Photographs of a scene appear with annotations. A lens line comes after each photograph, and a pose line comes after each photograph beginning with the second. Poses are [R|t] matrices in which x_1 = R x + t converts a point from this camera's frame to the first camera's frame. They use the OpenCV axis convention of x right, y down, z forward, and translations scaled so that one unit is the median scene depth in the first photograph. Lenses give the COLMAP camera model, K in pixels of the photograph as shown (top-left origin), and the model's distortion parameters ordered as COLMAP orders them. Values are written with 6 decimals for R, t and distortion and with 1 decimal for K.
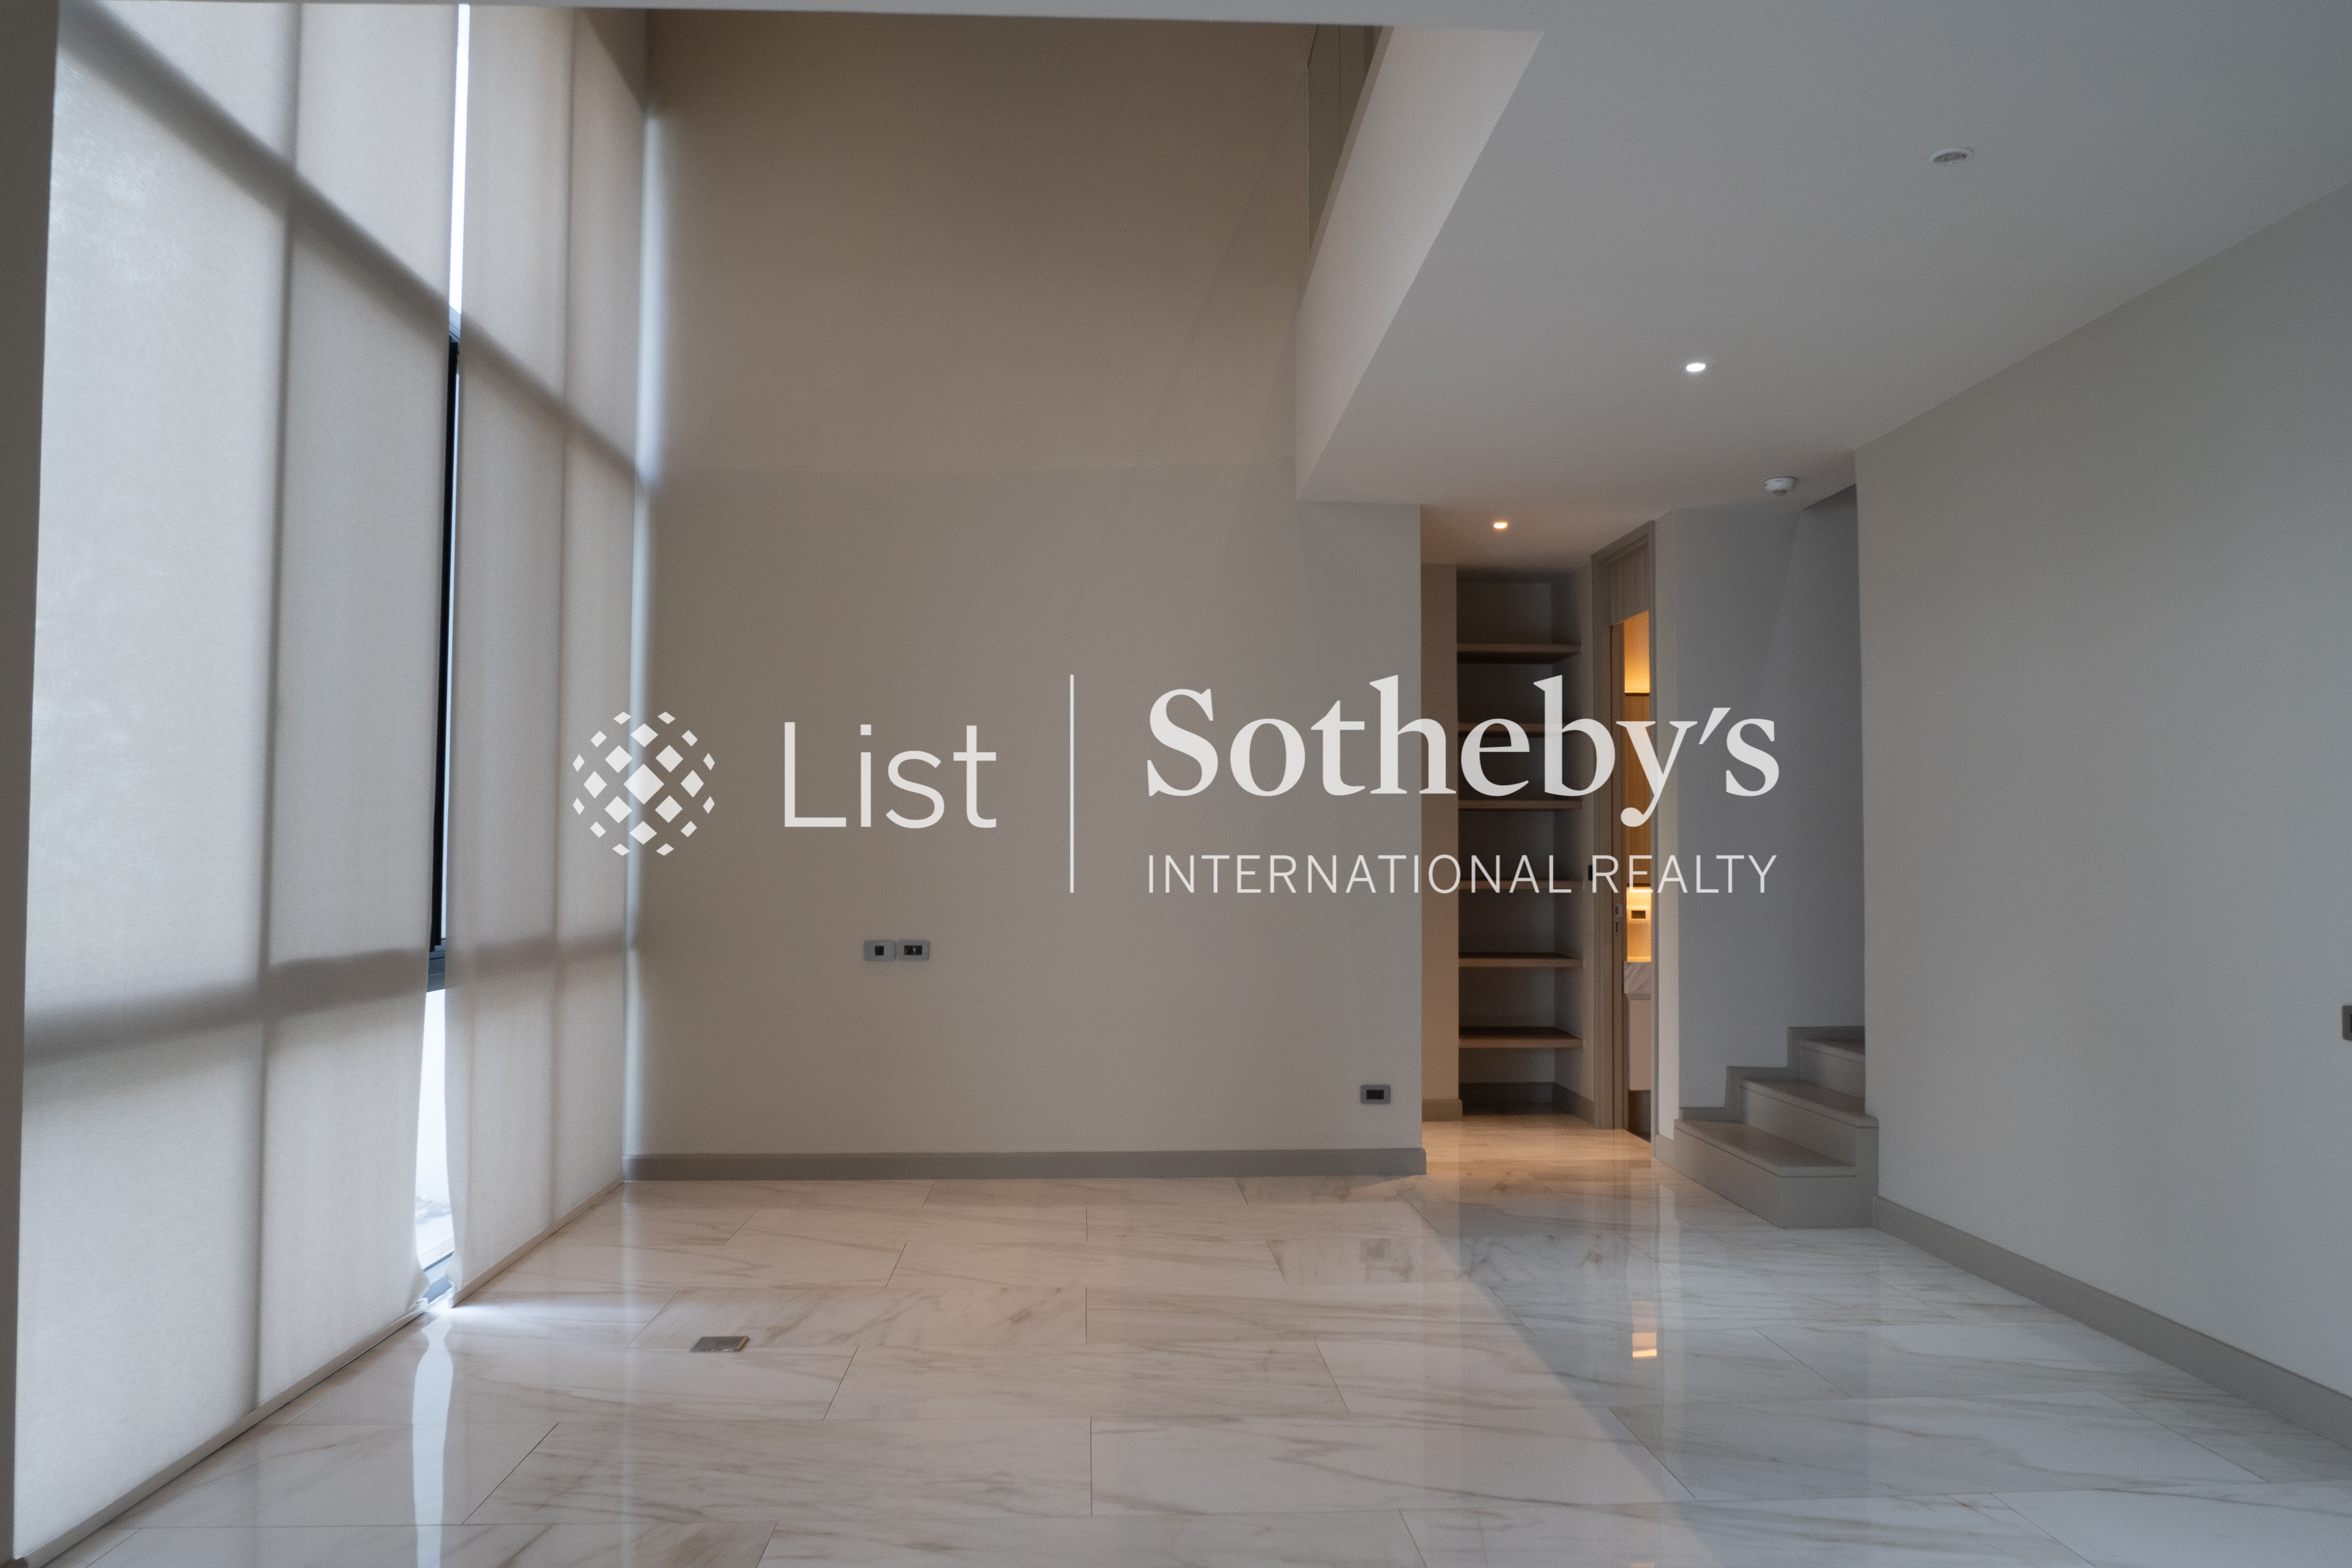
lens RADIAL K [[1676.8, 0, 1176.0], [0, 1676.8, 784.0], [0, 0, 1]] dist [-0.047249, 0.017849]
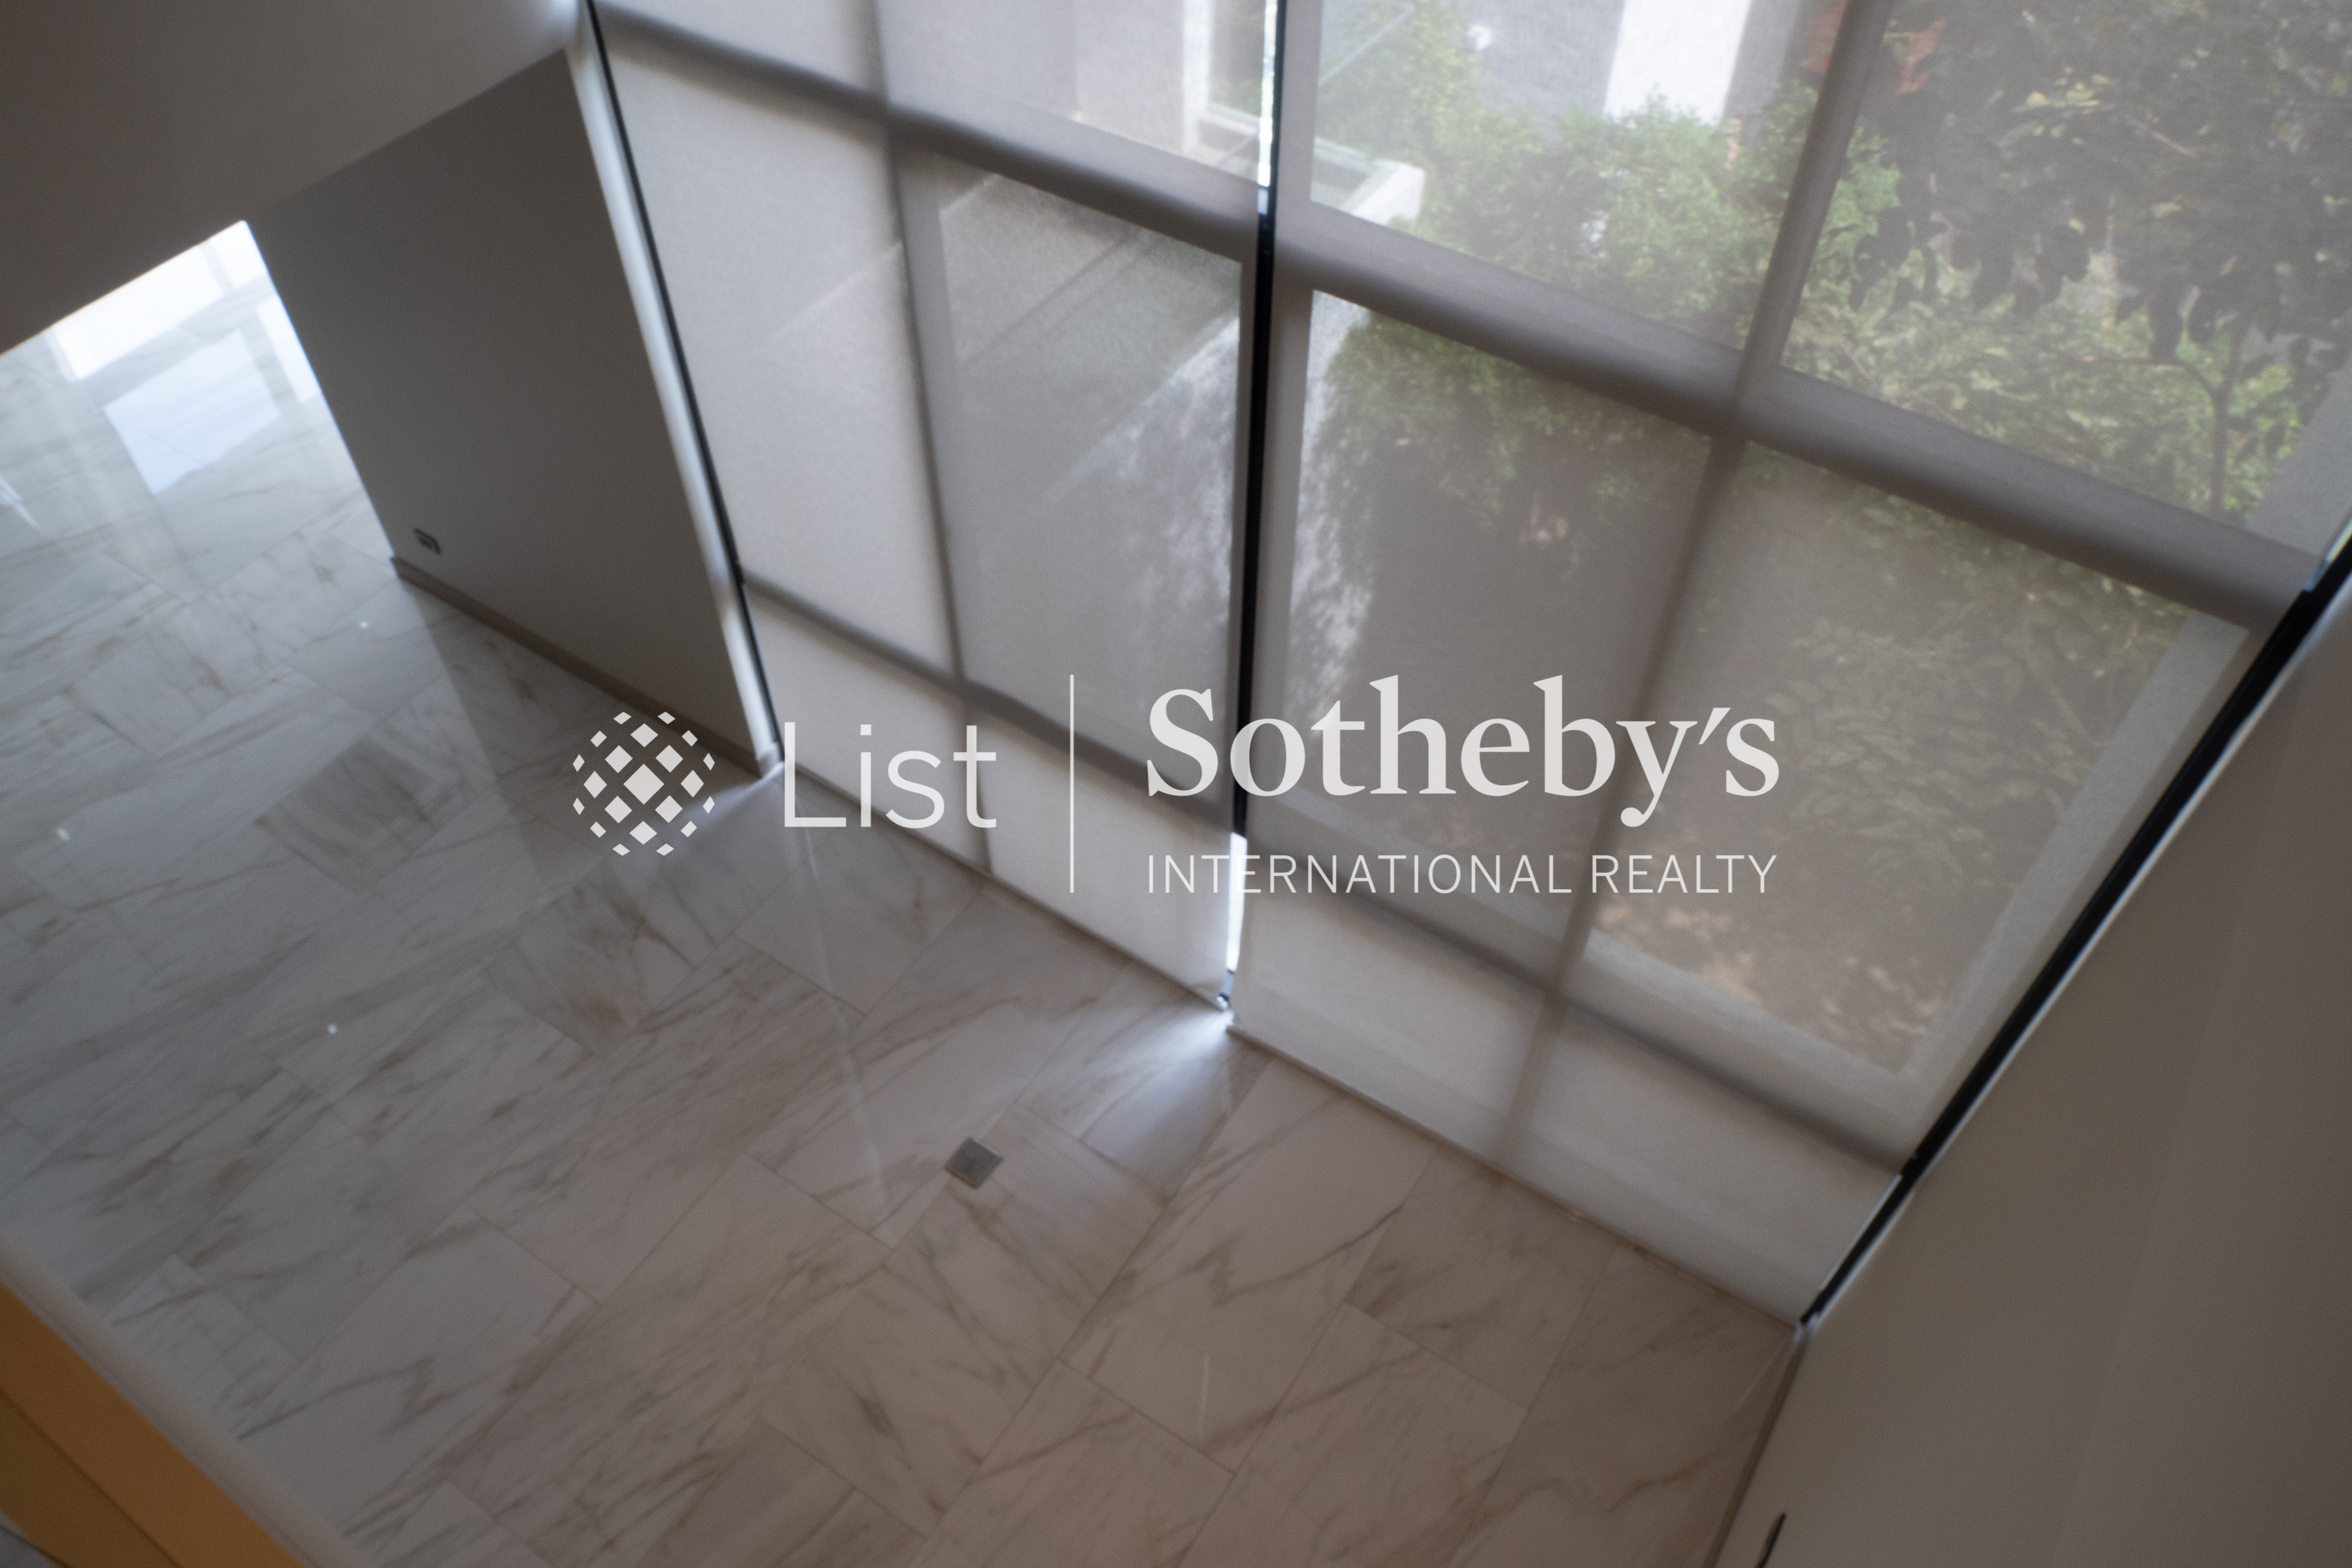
lens RADIAL K [[1676.8, 0, 1176.0], [0, 1676.8, 784.0], [0, 0, 1]] dist [-0.047249, 0.017849]
pose [[-0.588533, 0.609275, -0.531426, 0.119787], [0.030215, 0.673437, 0.738627, -0.796466], [0.807908, 0.418650, -0.414749, 1.668826]]
